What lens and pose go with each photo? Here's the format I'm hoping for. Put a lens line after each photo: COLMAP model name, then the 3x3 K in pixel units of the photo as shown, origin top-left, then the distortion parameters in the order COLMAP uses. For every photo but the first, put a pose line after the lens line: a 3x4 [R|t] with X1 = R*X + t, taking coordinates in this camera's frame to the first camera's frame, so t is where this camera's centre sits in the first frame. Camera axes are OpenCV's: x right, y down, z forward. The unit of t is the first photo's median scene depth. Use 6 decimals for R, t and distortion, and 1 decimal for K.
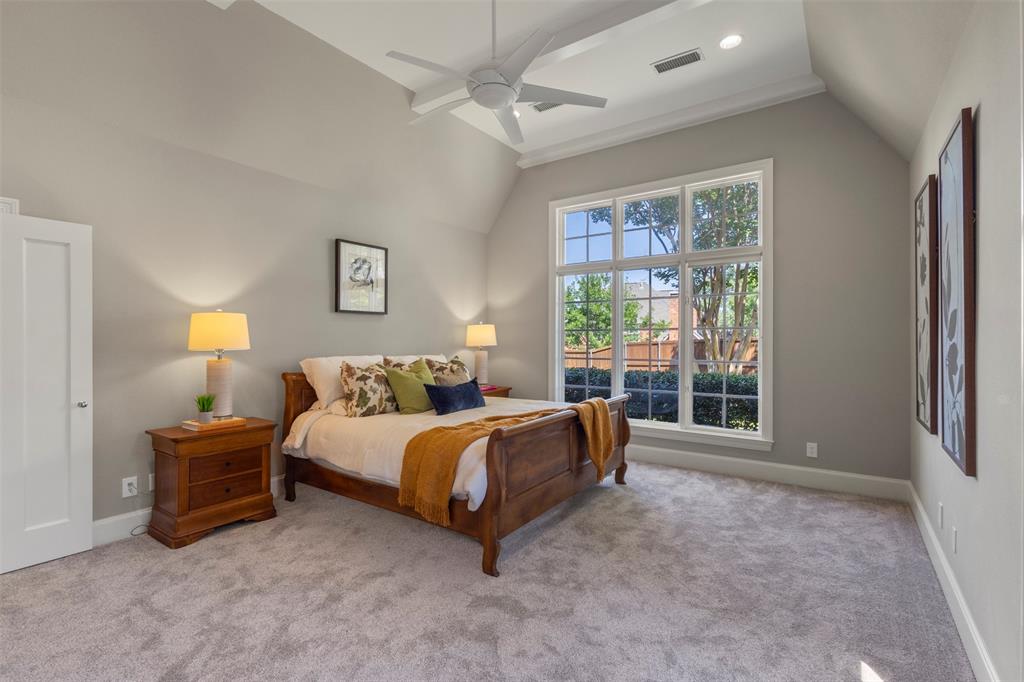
lens RADIAL K [[475.3, 0, 517.0], [0, 475.3, 342.9], [0, 0, 1]] dist [-0.000008, -0.000140]
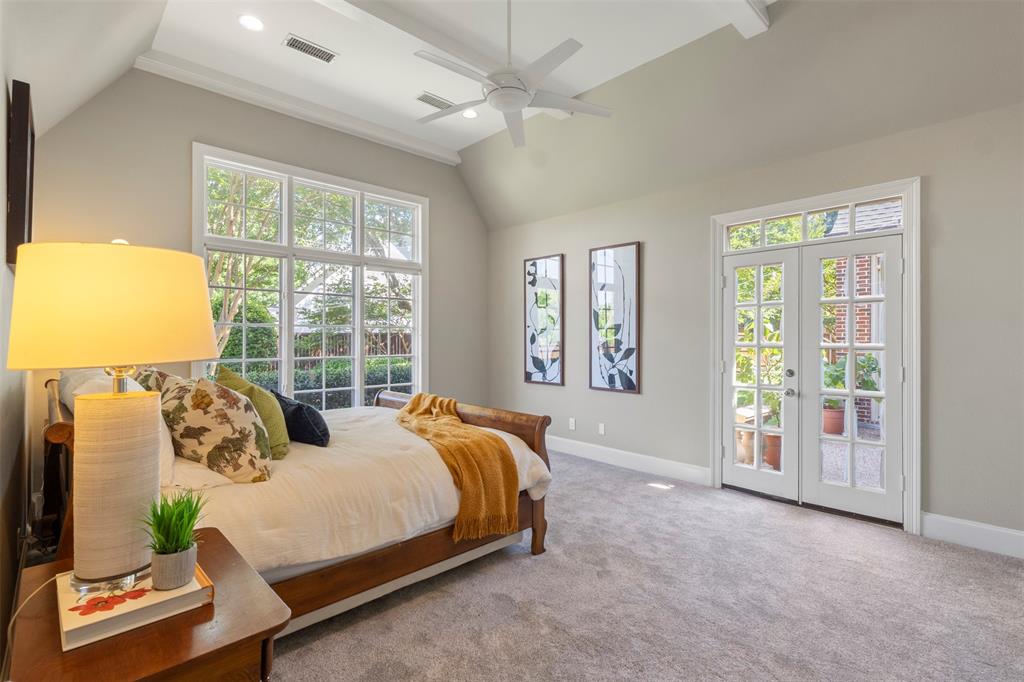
lens RADIAL K [[475.3, 0, 516.6], [0, 475.3, 334.9], [0, 0, 1]] dist [-0.000008, -0.000140]
pose [[0.198083, 0.006148, 0.980166, -0.708198], [0.000841, 0.999979, -0.006443, -0.004300], [-0.980185, 0.002100, 0.198074, 0.513536]]
